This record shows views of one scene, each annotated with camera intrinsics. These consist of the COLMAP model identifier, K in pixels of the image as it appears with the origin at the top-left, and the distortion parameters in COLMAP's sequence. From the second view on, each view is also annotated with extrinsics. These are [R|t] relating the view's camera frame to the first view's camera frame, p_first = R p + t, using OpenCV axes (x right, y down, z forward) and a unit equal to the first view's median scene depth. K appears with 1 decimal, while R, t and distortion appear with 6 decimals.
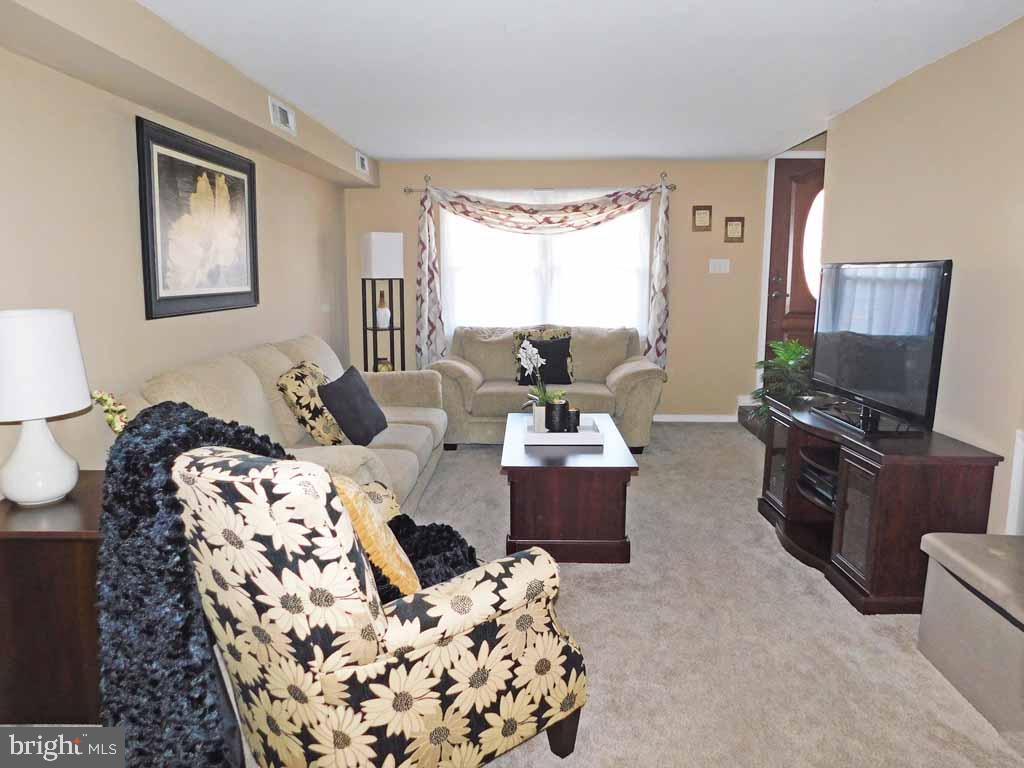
lens RADIAL K [[690.9, 0, 512.1], [0, 690.9, 383.9], [0, 0, 1]] dist [-0.056347, 0.038486]
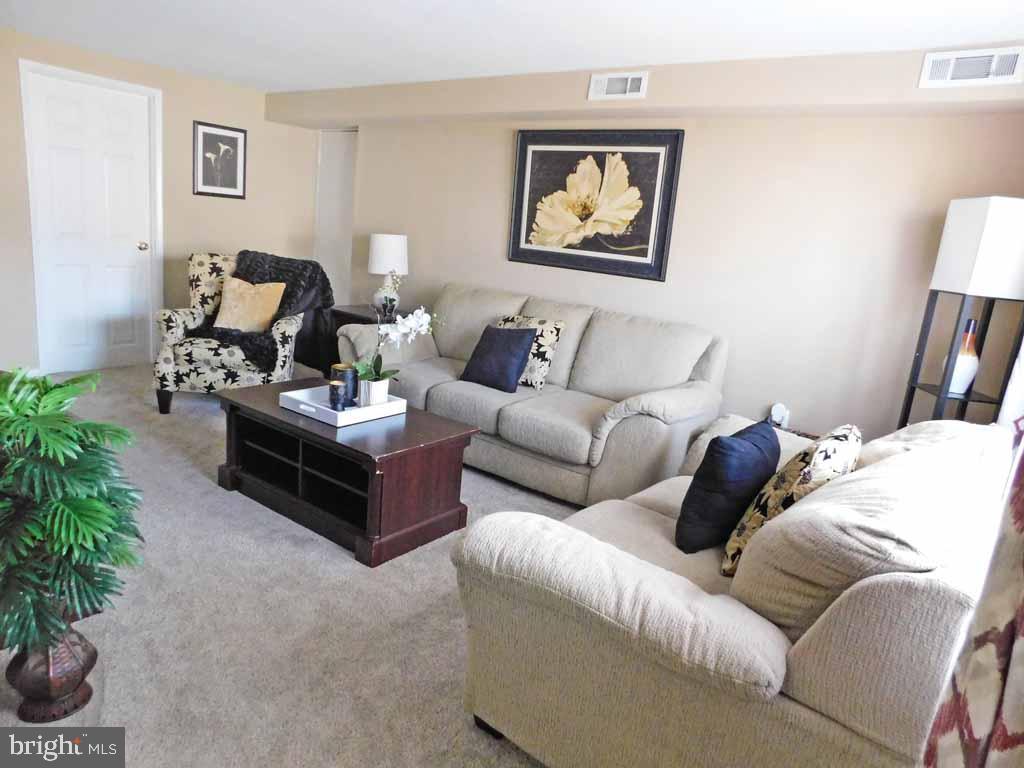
lens RADIAL K [[690.9, 0, 510.7], [0, 690.9, 386.2], [0, 0, 1]] dist [-0.056347, 0.038486]
pose [[-0.592255, 0.132936, -0.794708, 0.663109], [-0.217668, 0.923230, 0.316651, -0.287166], [0.775793, 0.360521, -0.517852, 1.677057]]
